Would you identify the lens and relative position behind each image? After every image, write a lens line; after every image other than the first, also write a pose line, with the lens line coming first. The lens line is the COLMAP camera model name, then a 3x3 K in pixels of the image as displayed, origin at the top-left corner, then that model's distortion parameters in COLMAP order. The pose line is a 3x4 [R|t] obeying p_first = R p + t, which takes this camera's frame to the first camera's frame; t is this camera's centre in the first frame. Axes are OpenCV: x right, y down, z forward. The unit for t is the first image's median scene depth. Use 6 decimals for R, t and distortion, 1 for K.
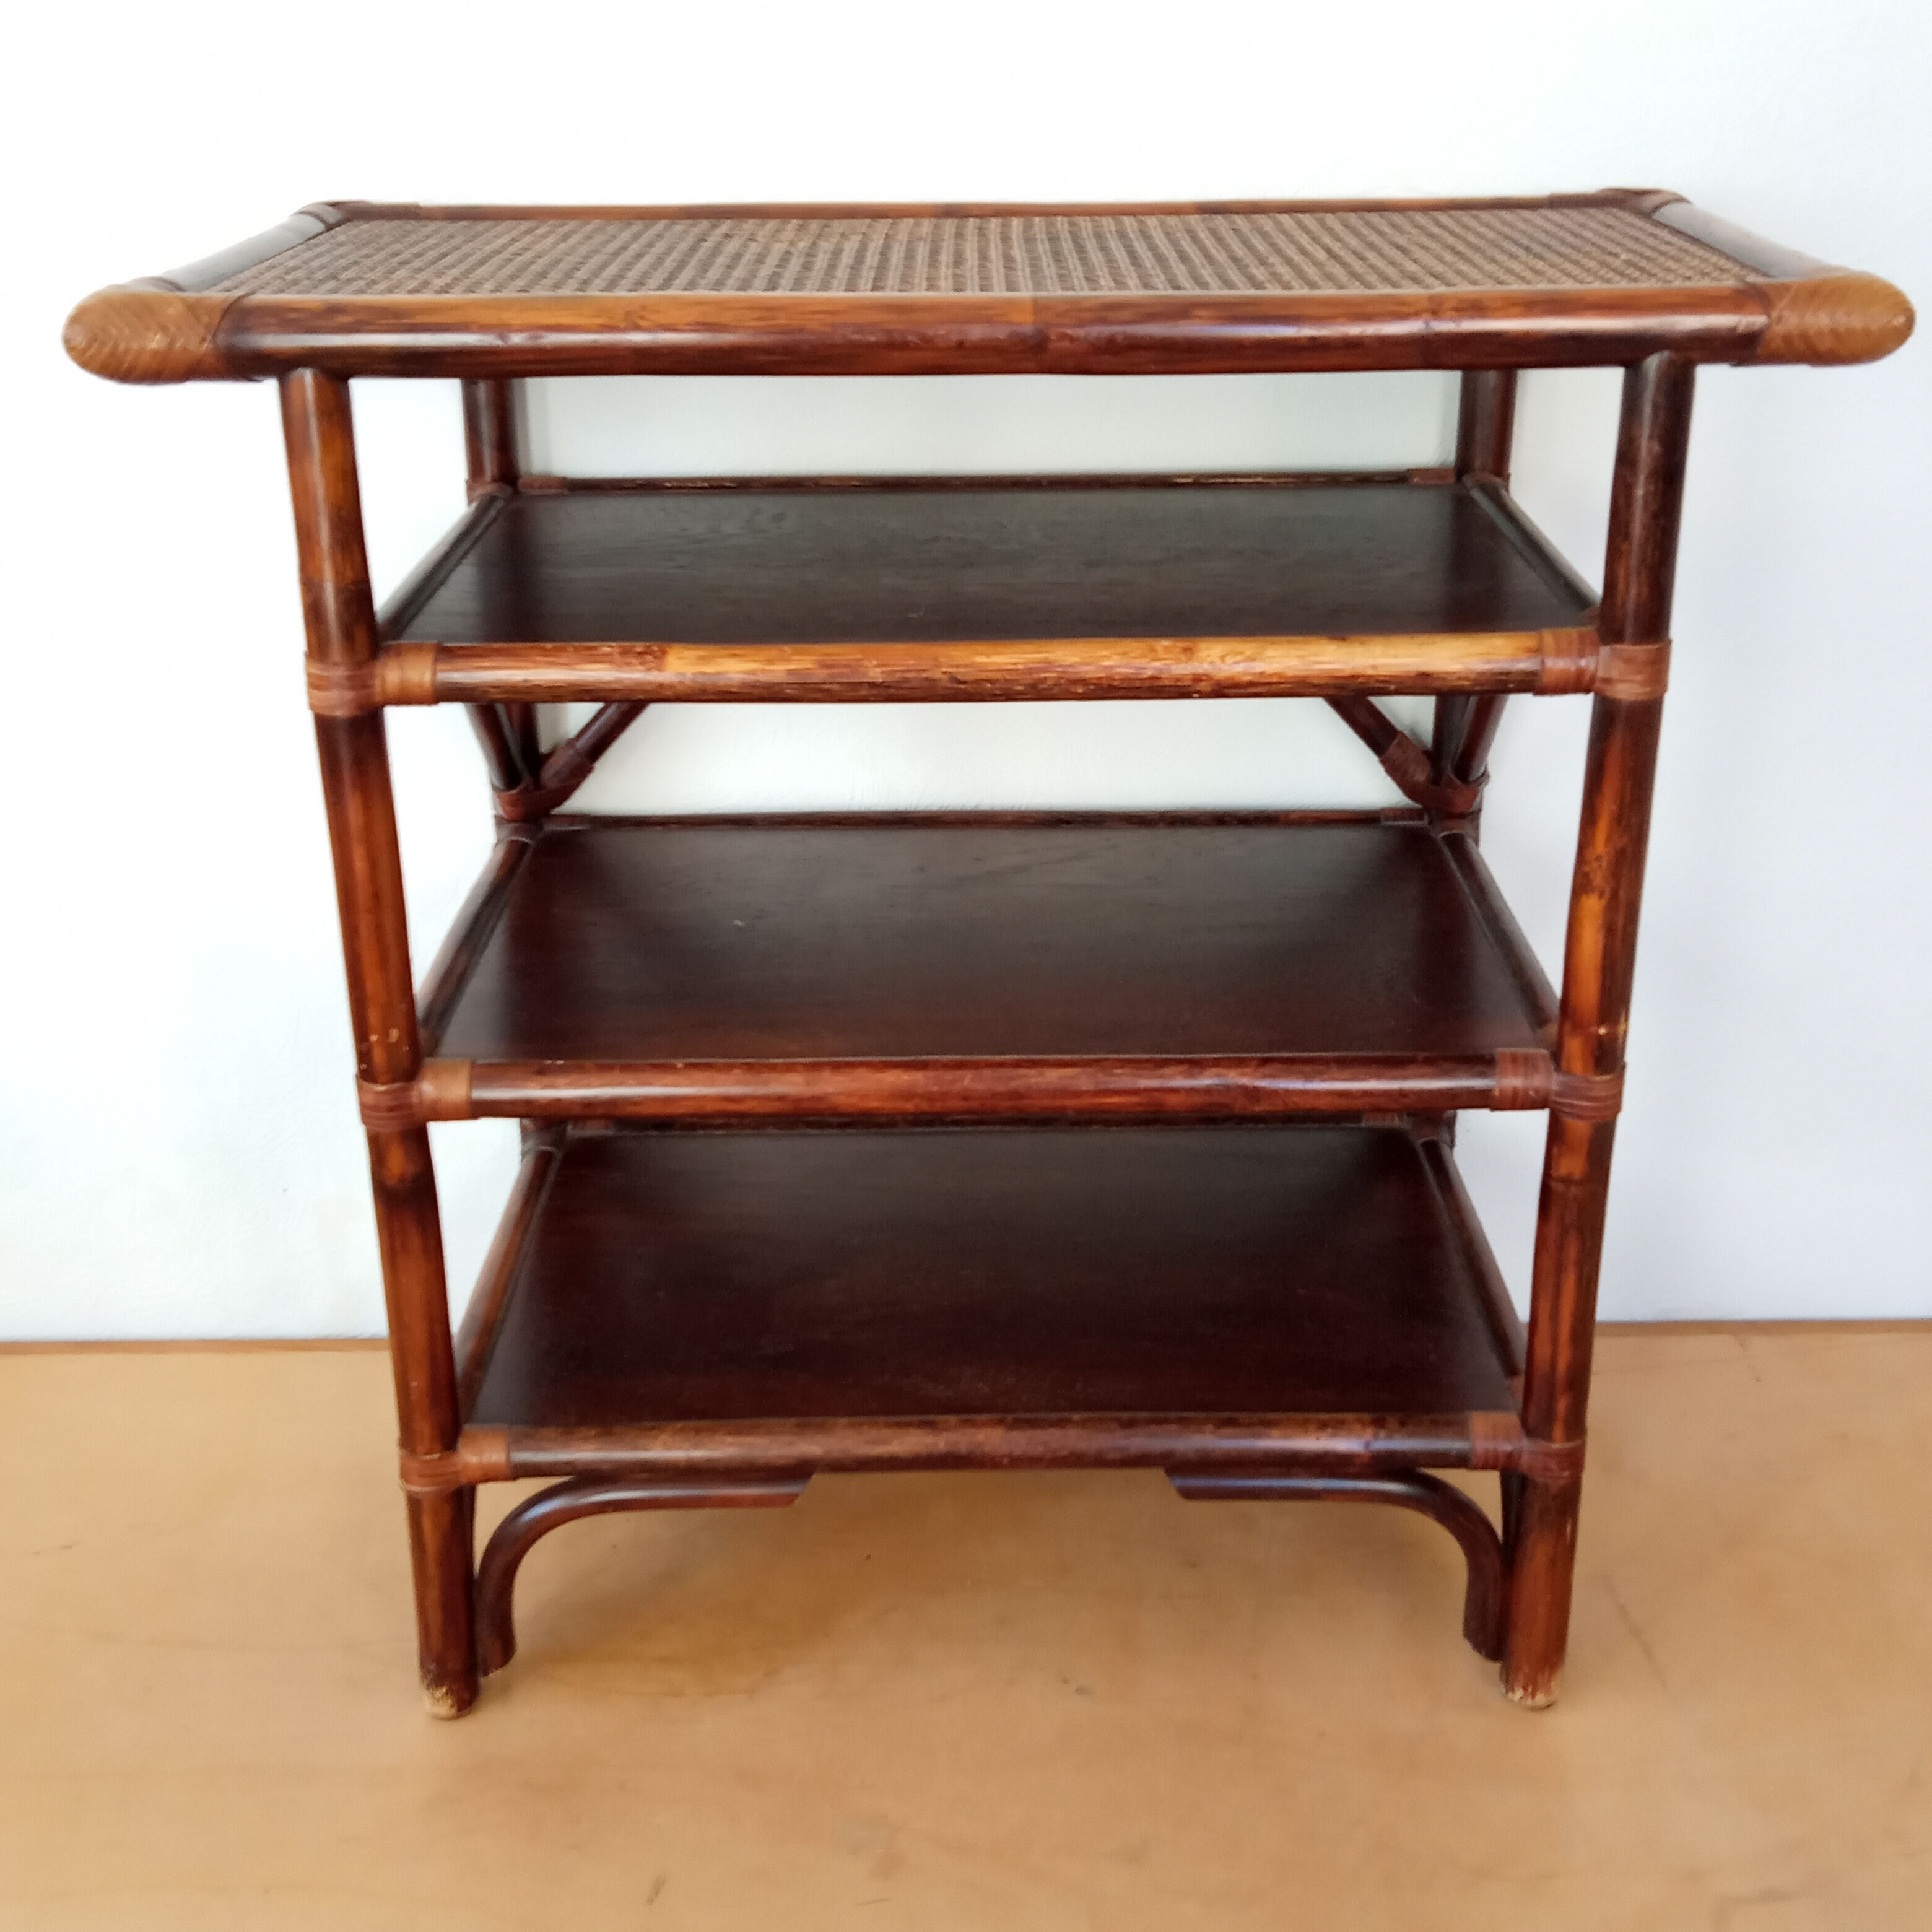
lens RADIAL K [[2469.1, 0, 993.9], [0, 2469.1, 964.0], [0, 0, 1]] dist [0.131724, -0.371660]
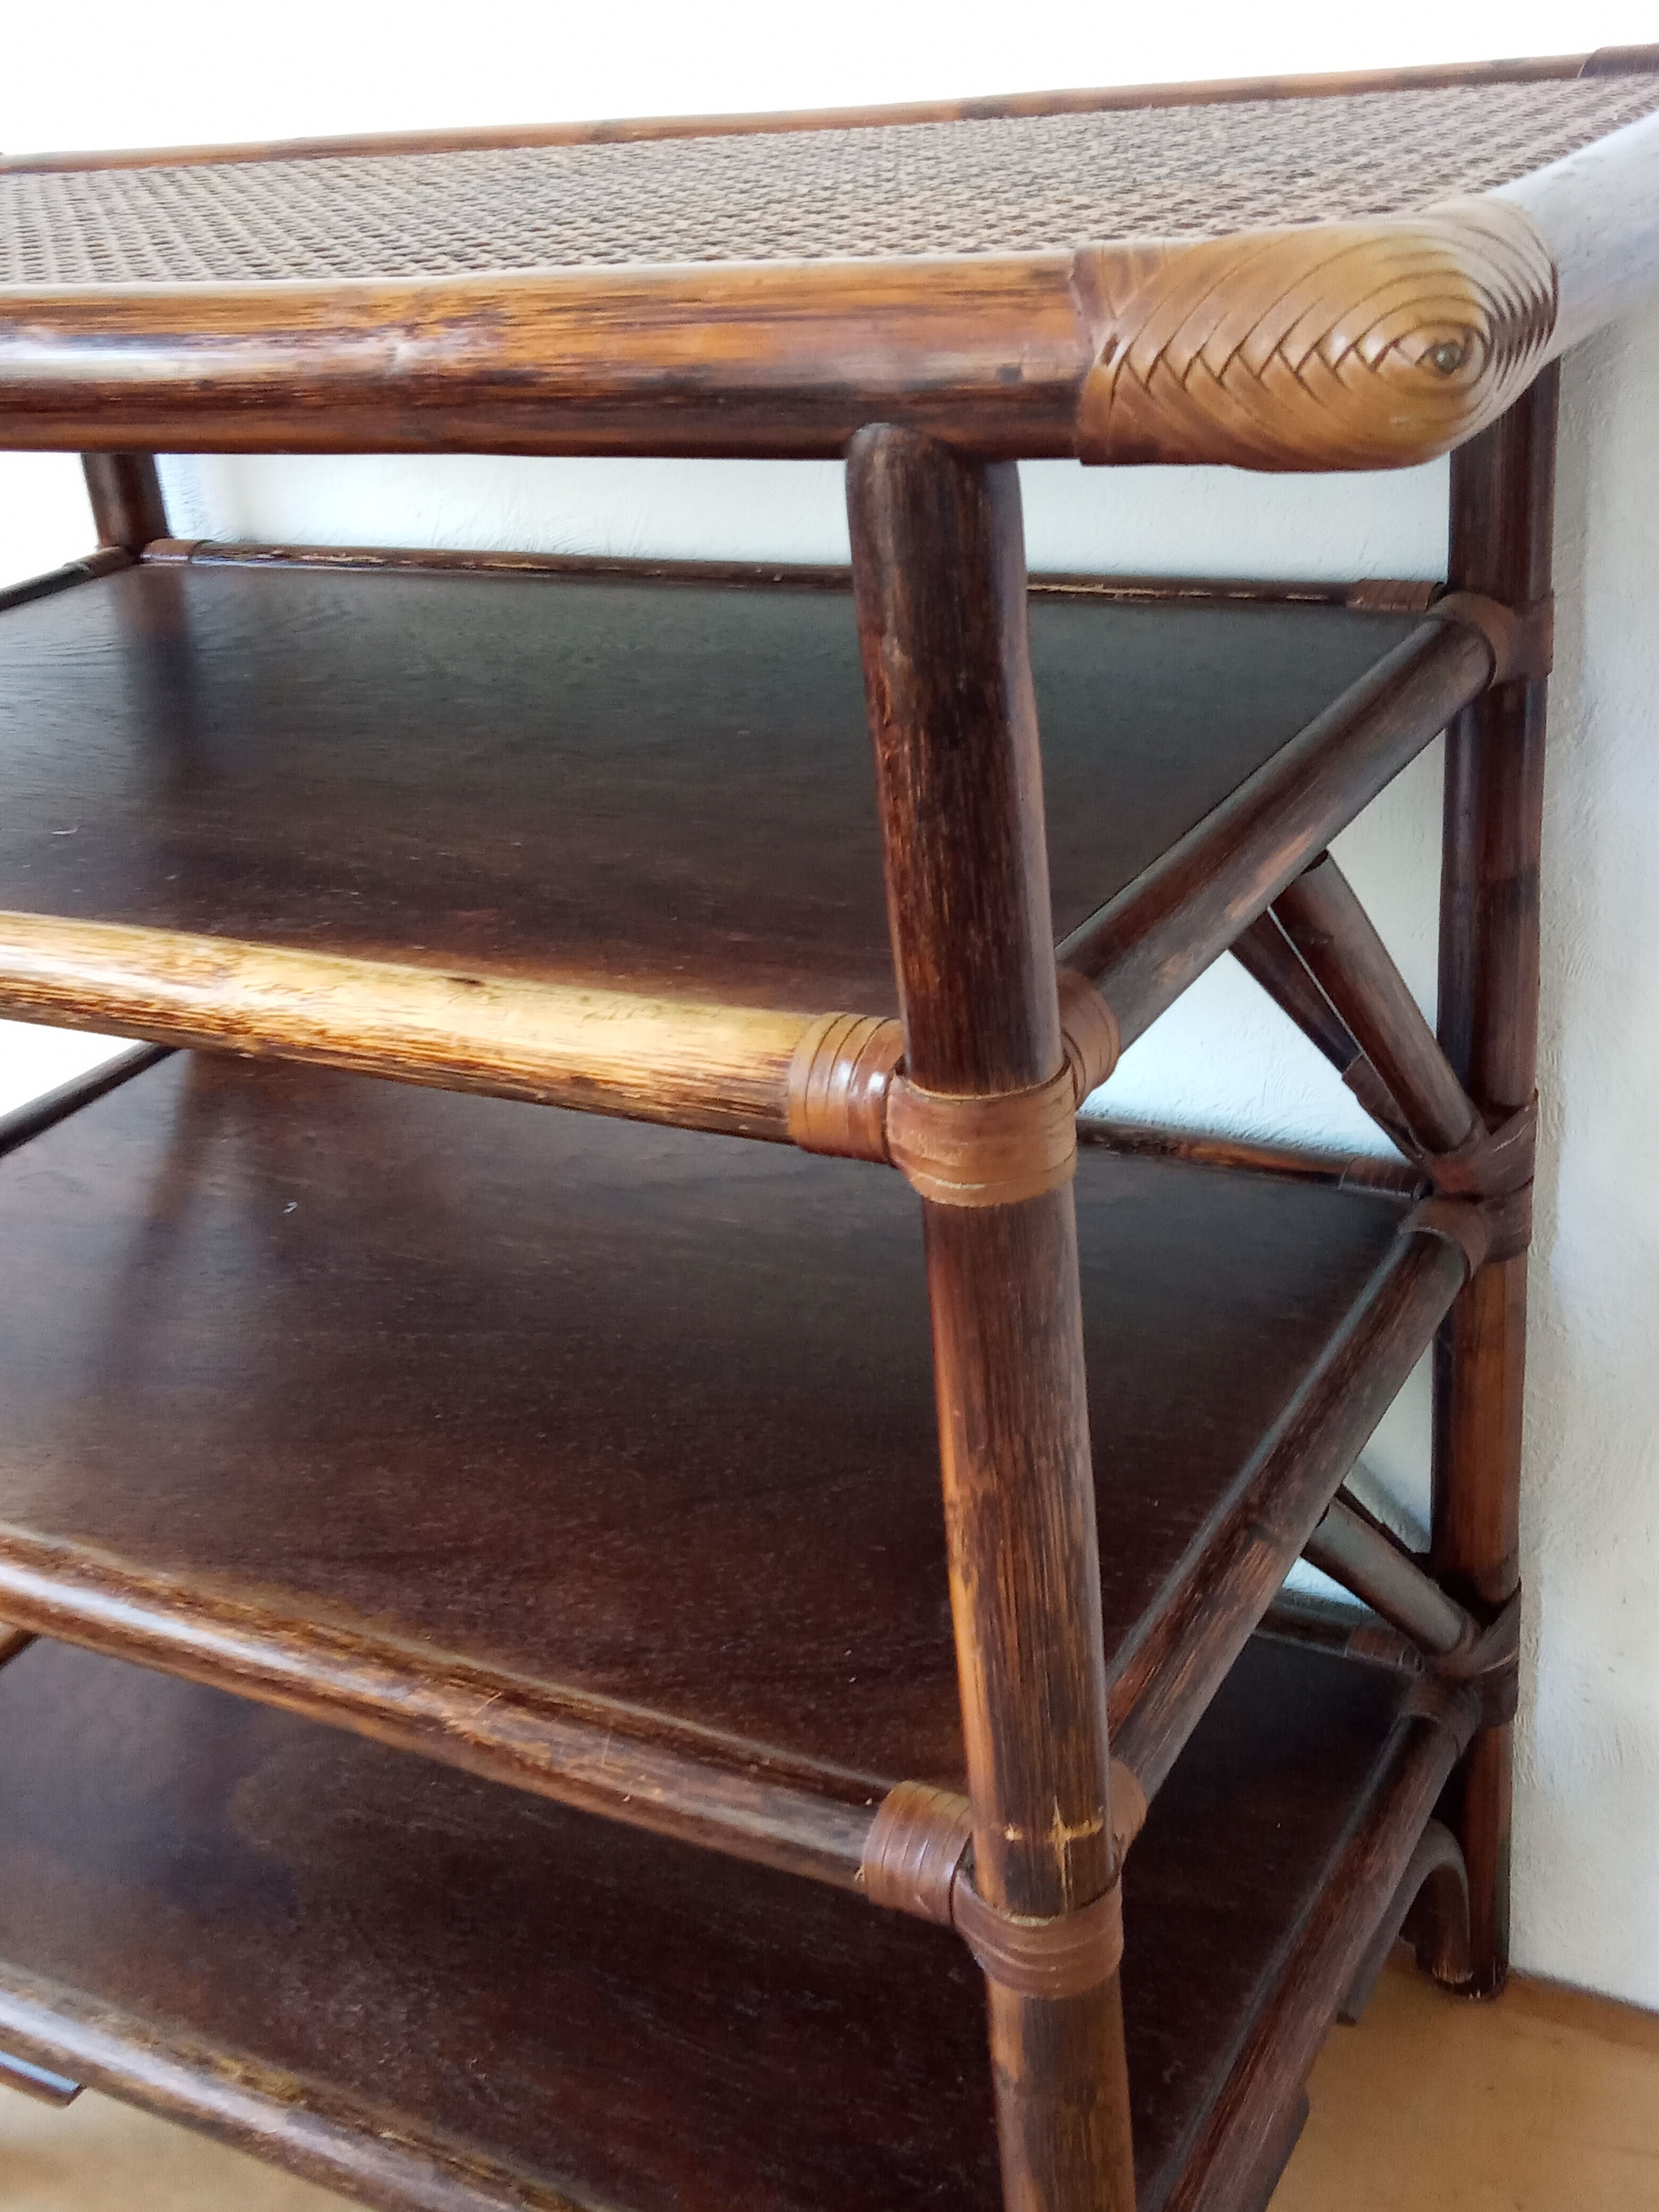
lens RADIAL K [[2461.2, 0, 829.5], [0, 2461.2, 1106.0], [0, 0, 1]] dist [0.113626, -0.267900]
pose [[0.868000, 0.141975, -0.475835, 0.406551], [-0.106750, 0.989202, 0.100418, -0.150764], [0.484953, -0.036368, 0.873783, 0.549060]]
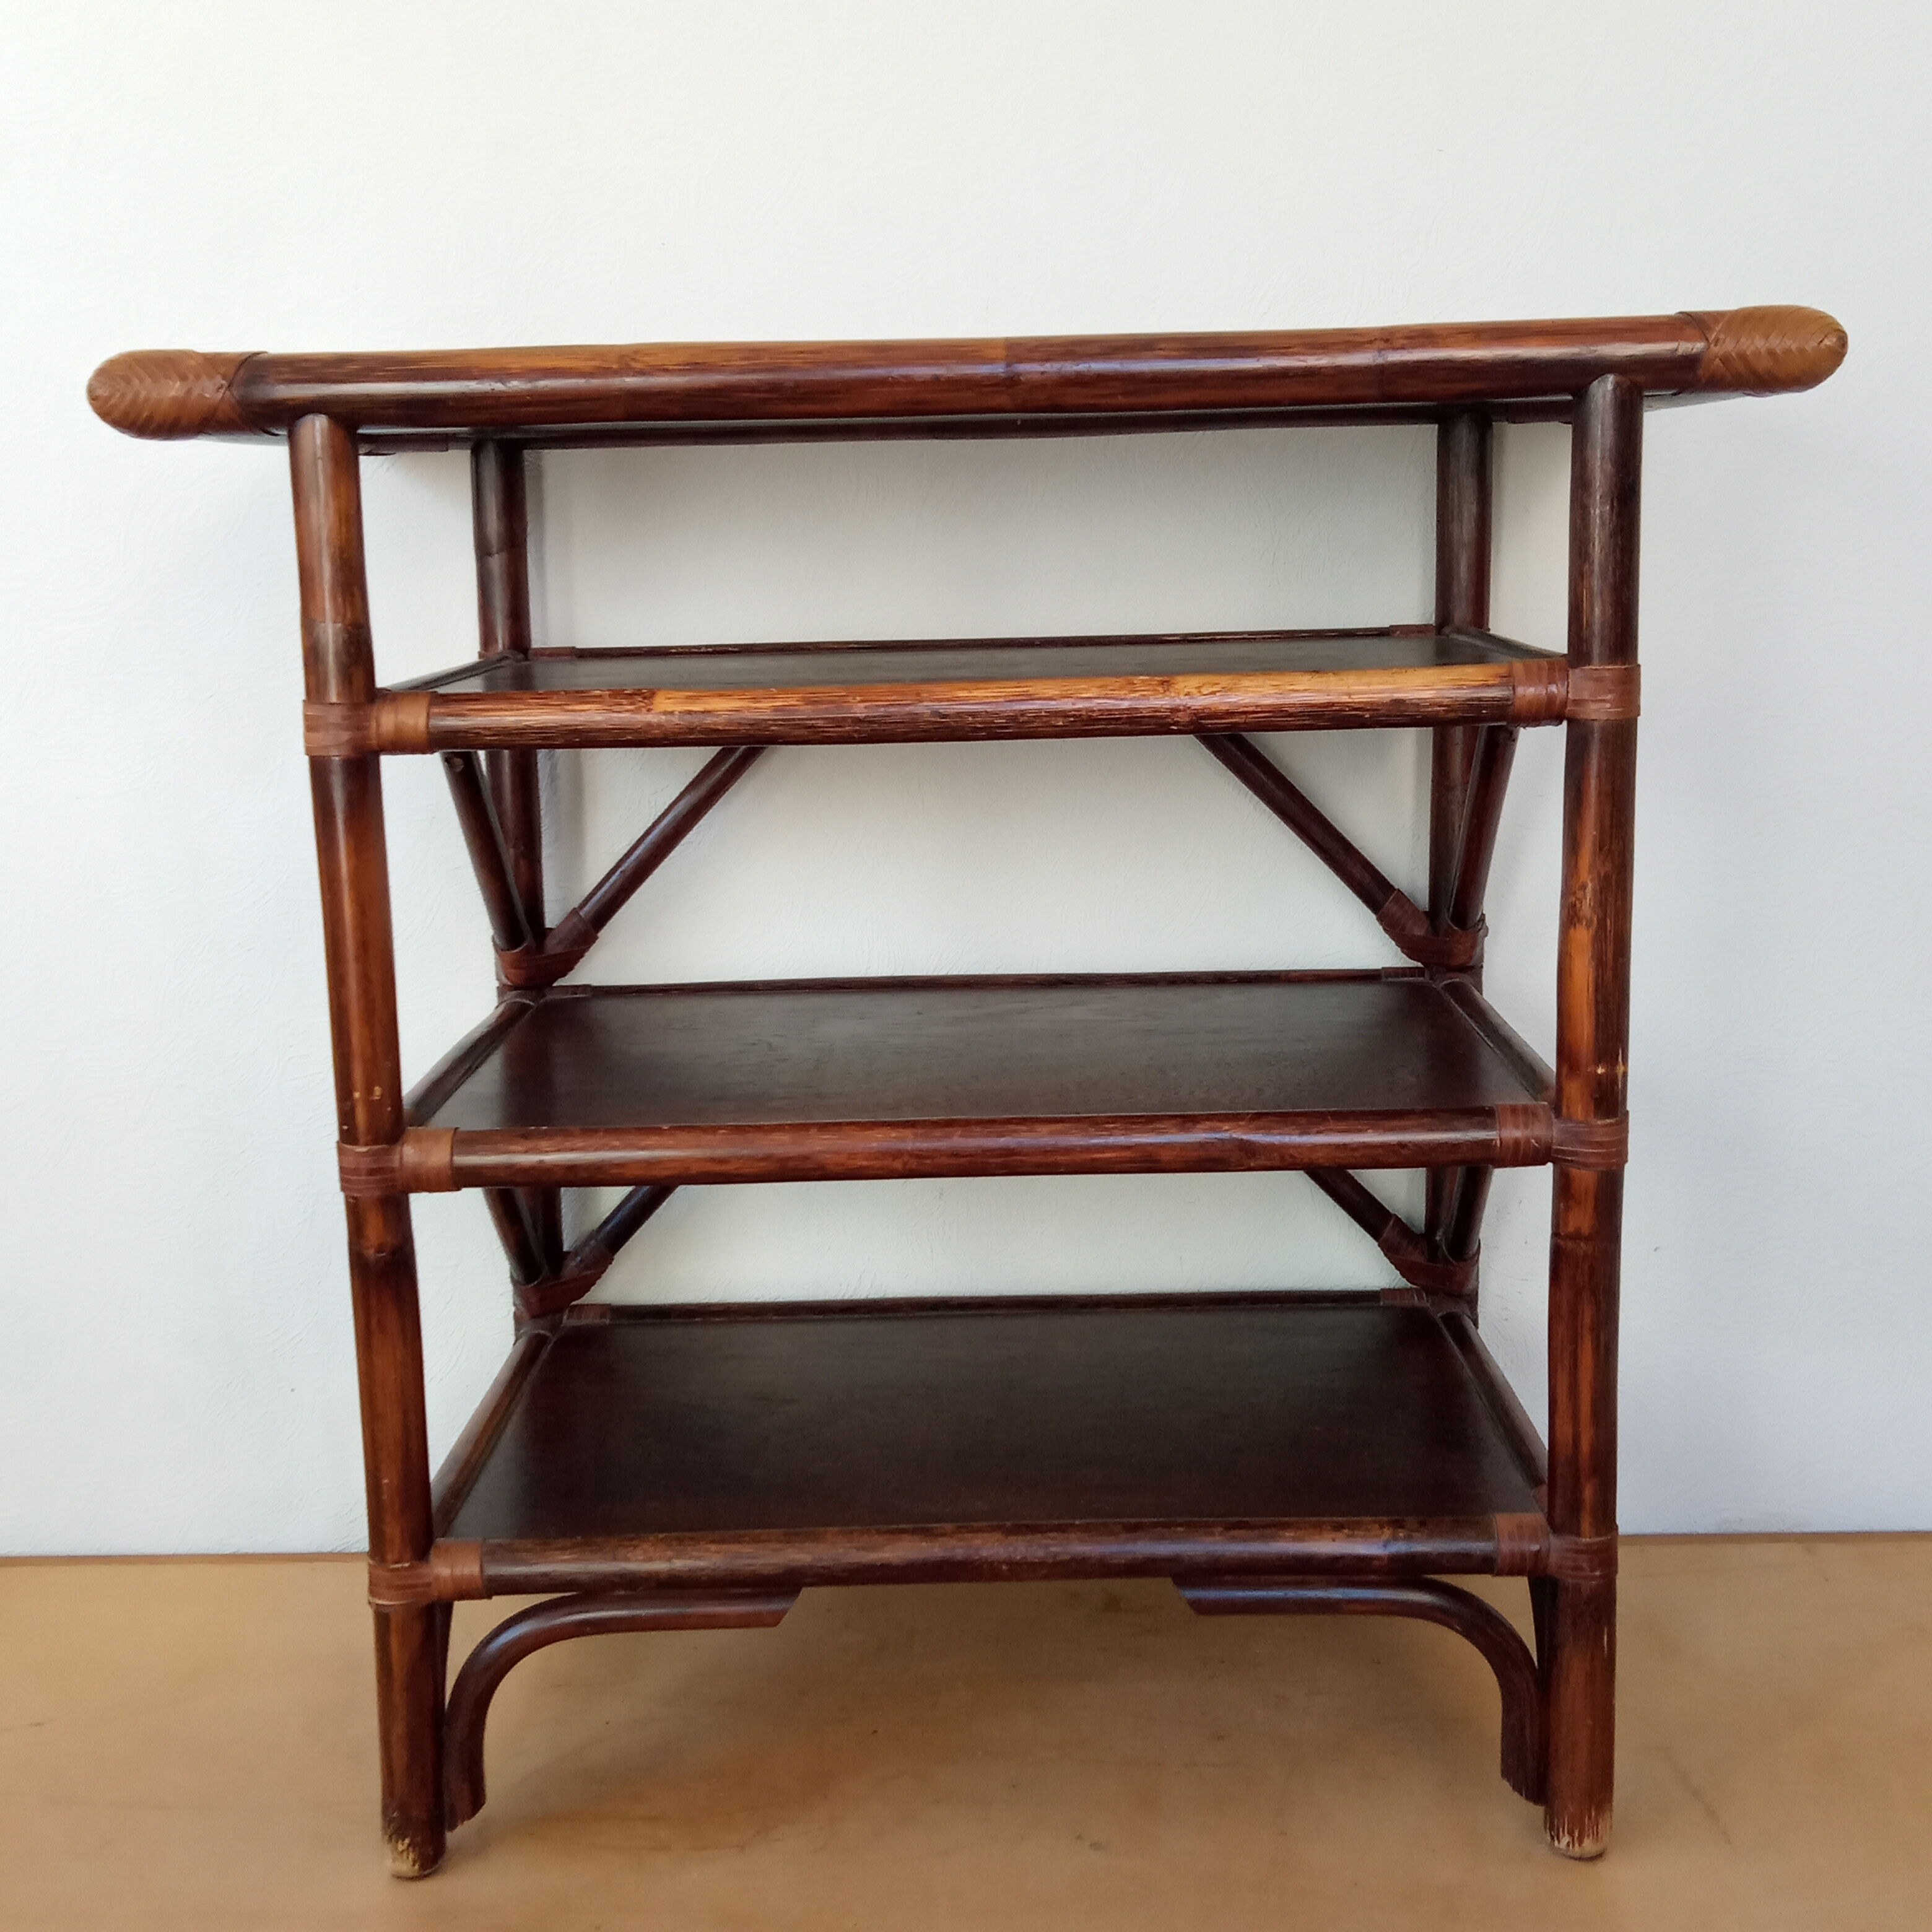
lens RADIAL K [[2469.1, 0, 993.9], [0, 2469.1, 964.0], [0, 0, 1]] dist [0.131724, -0.371660]
pose [[0.999725, -0.015165, -0.017865, 0.022219], [0.010977, 0.976605, -0.214762, 0.187143], [0.020704, 0.214507, 0.976503, 0.024485]]
